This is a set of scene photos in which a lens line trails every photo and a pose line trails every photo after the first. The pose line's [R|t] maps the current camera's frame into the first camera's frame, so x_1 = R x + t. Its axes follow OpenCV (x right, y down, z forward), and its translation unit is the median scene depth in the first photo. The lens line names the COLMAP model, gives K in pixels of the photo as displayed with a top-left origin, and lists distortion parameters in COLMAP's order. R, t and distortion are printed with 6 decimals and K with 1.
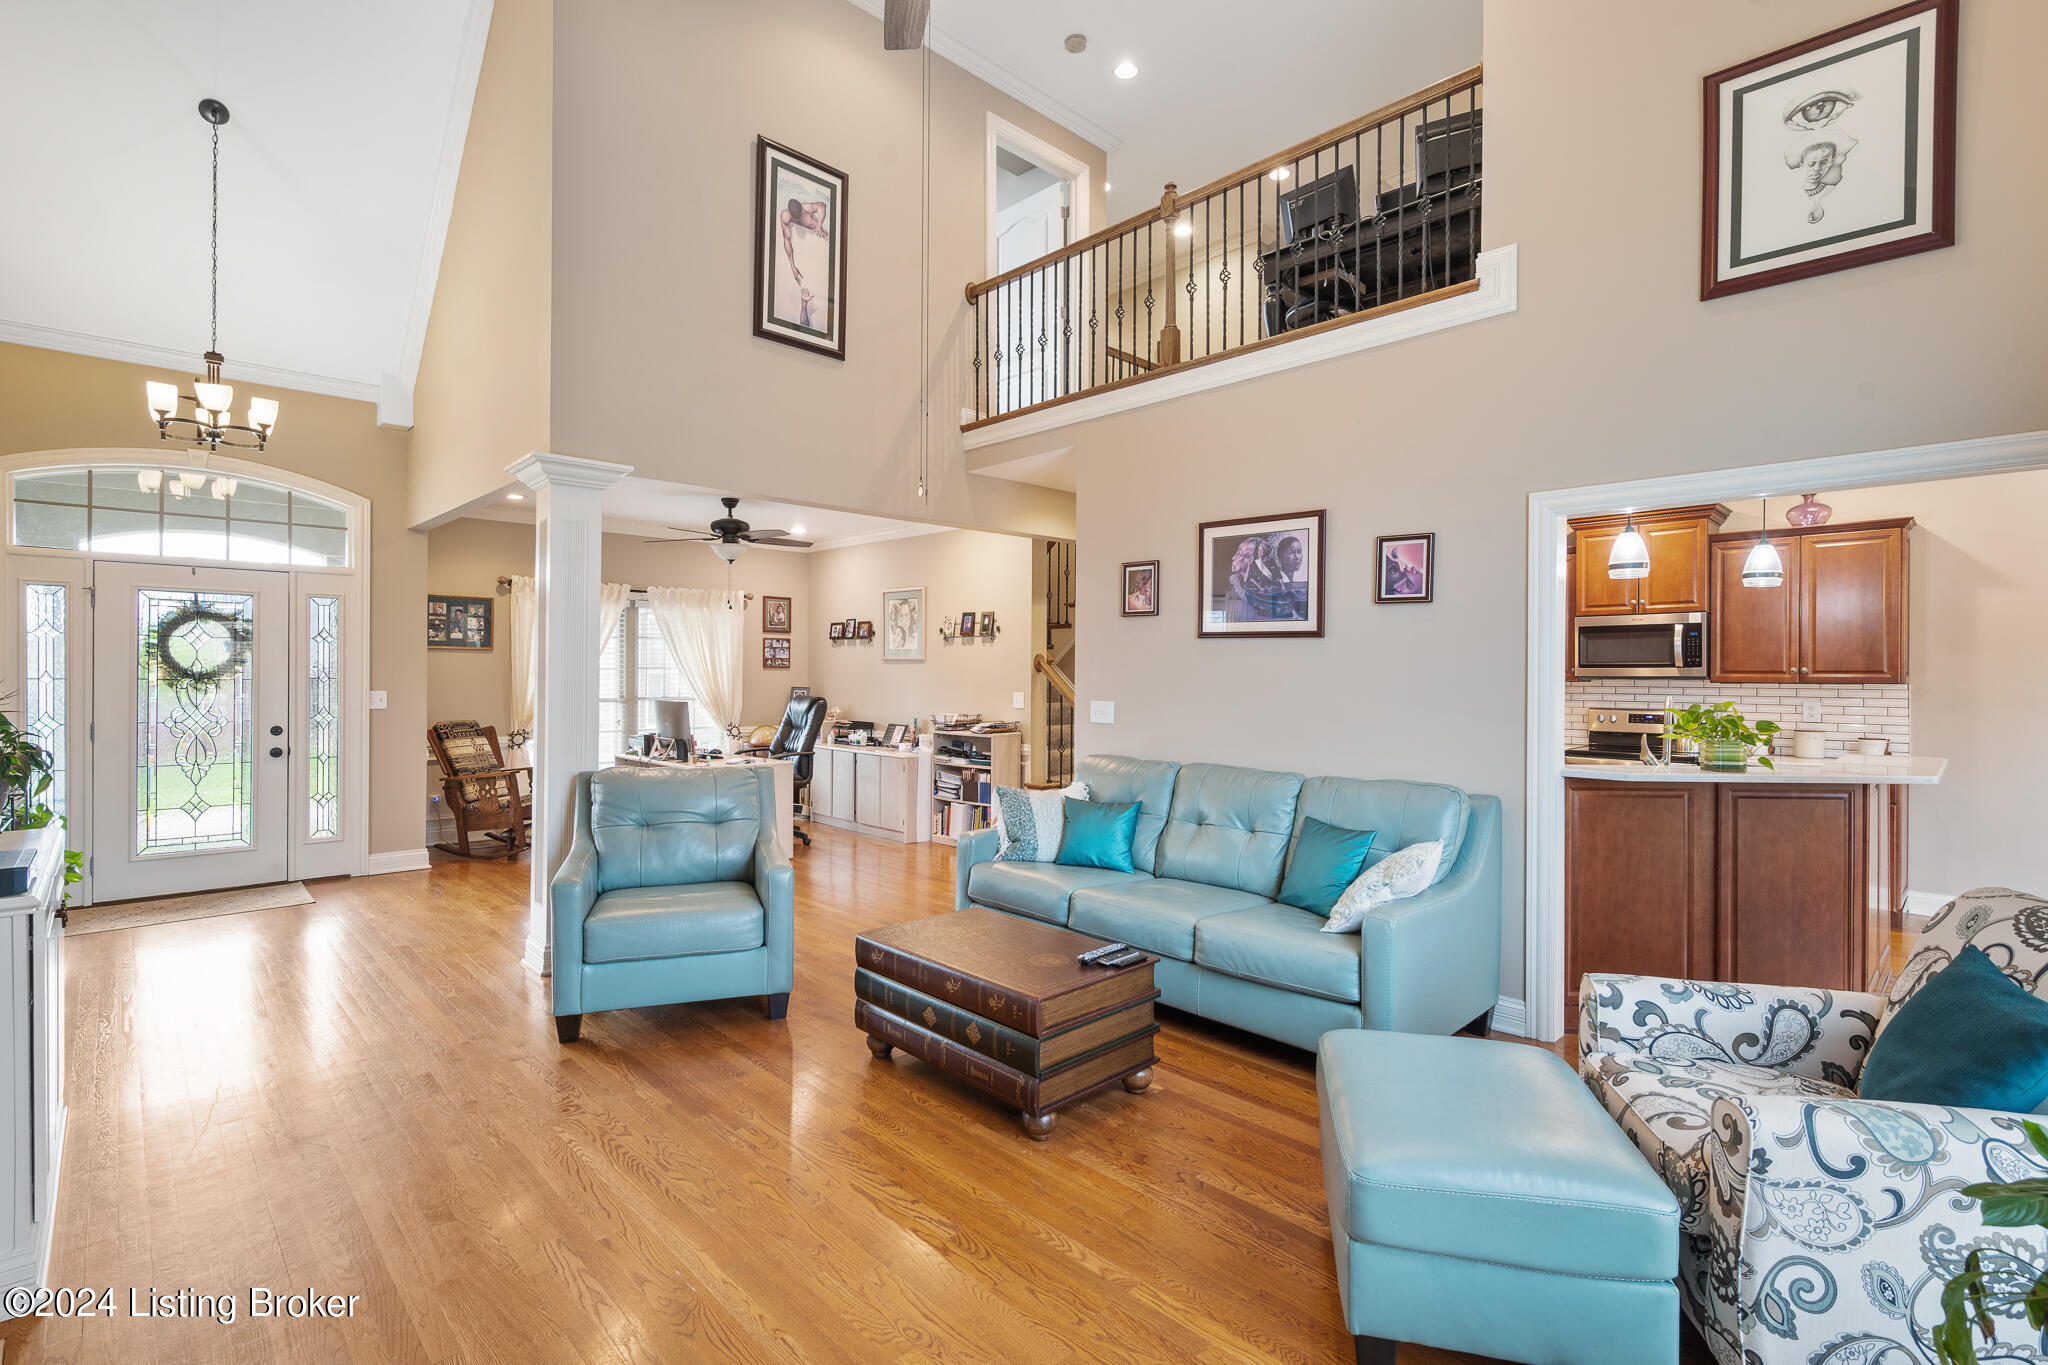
lens RADIAL K [[951.2, 0, 1021.8], [0, 951.2, 678.1], [0, 0, 1]] dist [0.001491, 0.000058]
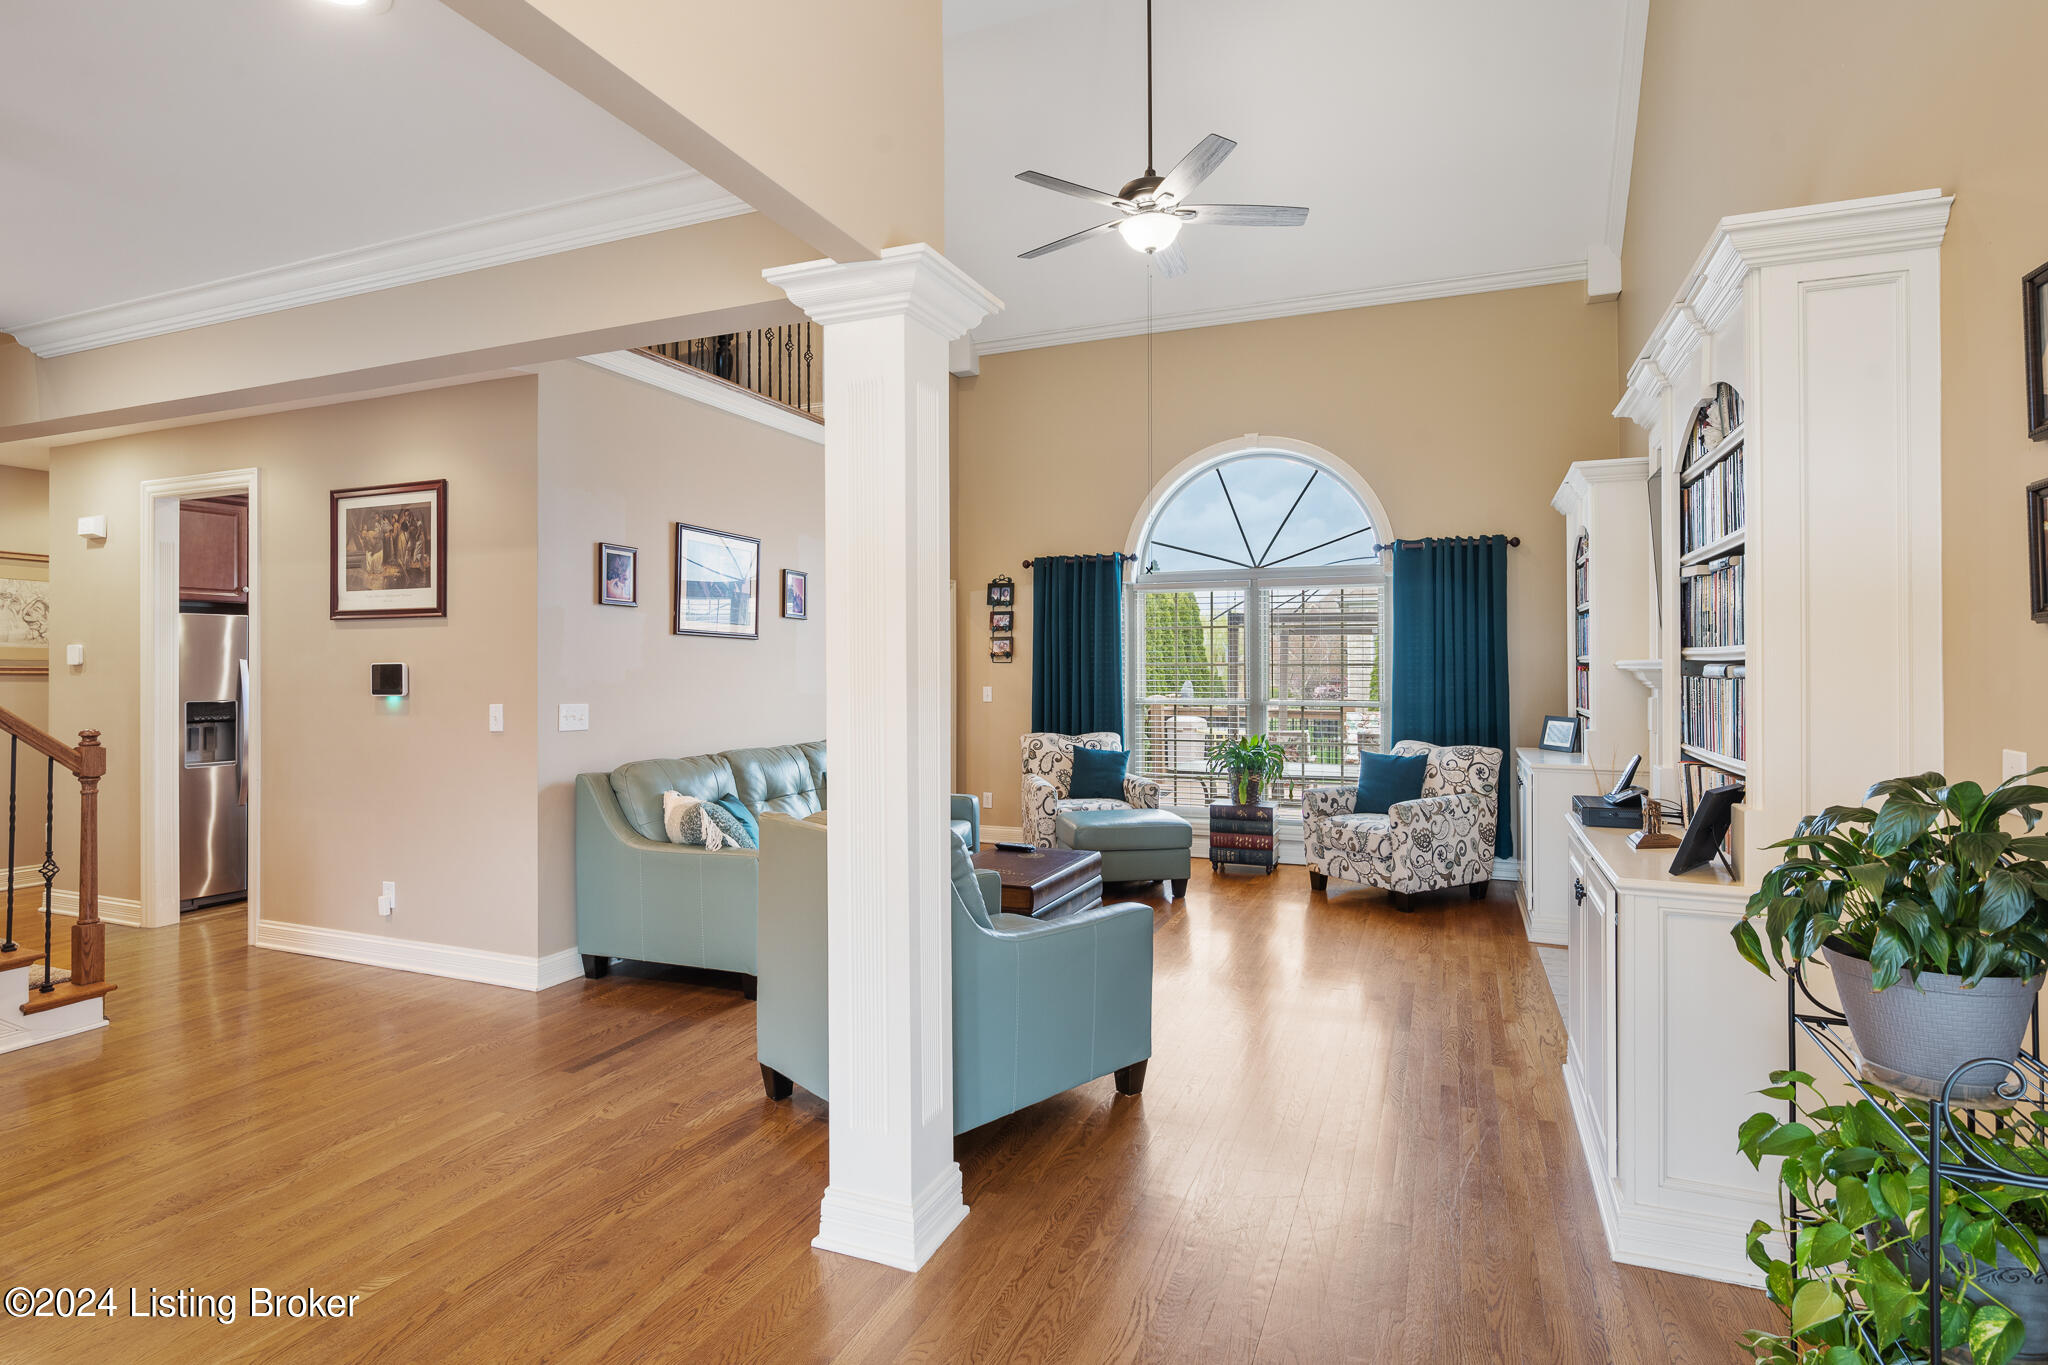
lens RADIAL K [[1057.7, 0, 1020.2], [0, 1057.7, 664.8], [0, 0, 1]] dist [-0.006168, -0.000530]
pose [[-0.407132, -0.001993, 0.913367, -0.596420], [0.003909, 0.999985, 0.003924, -0.007129], [-0.913361, 0.005168, -0.407118, 0.681054]]
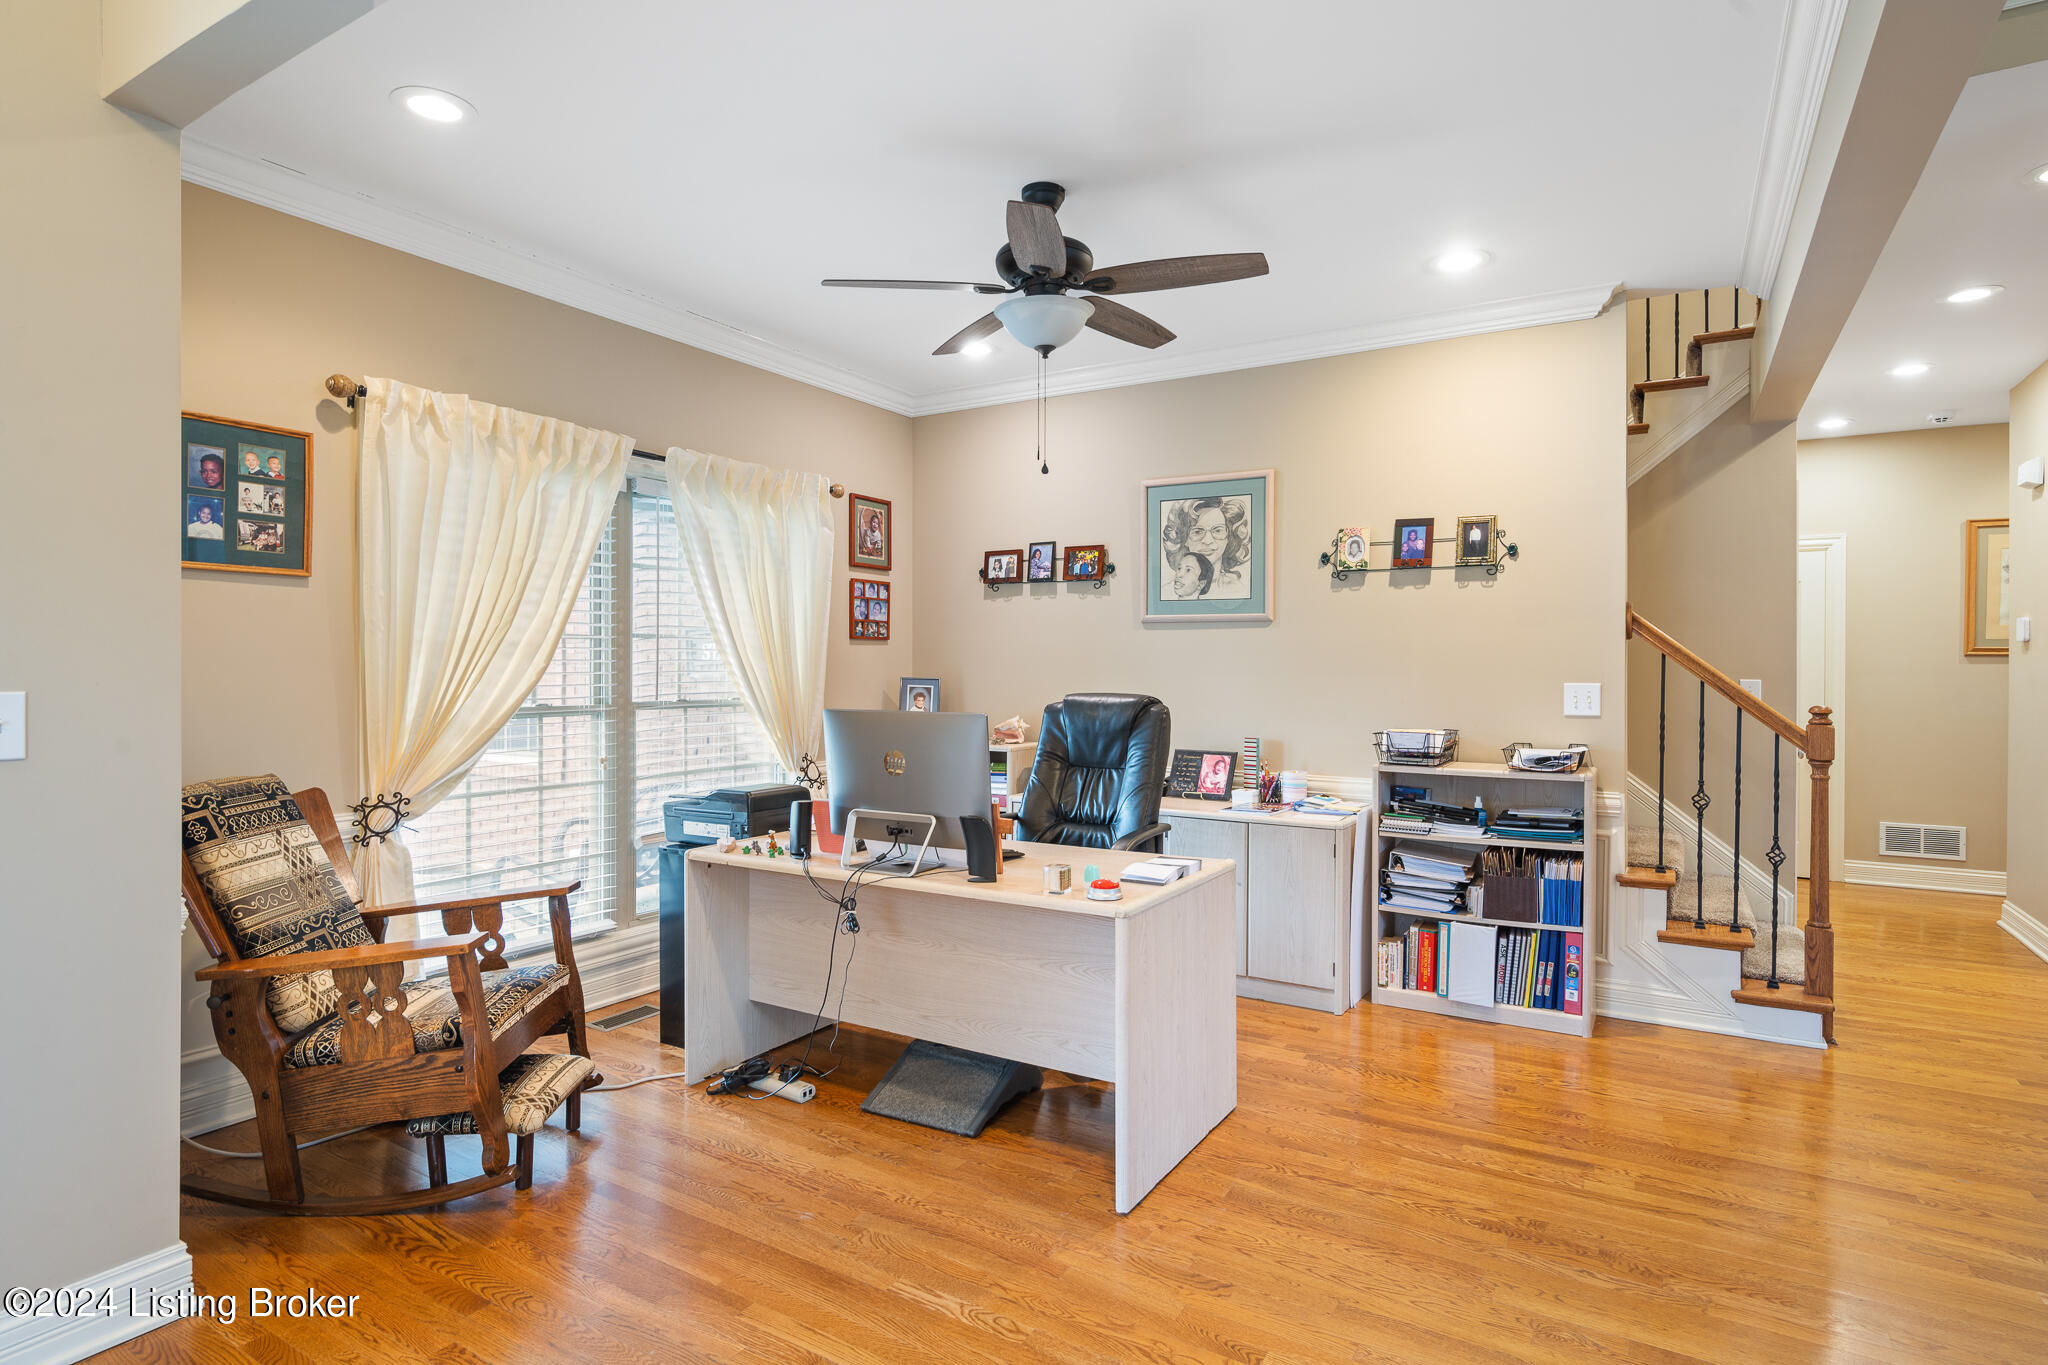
lens RADIAL K [[1057.7, 0, 1020.7], [0, 1057.7, 679.2], [0, 0, 1]] dist [-0.006168, -0.000530]
pose [[0.968184, -0.006292, 0.250159, -0.394443], [0.004354, 0.999956, 0.008299, 0.007207], [-0.250201, -0.006946, 0.968169, 0.542443]]
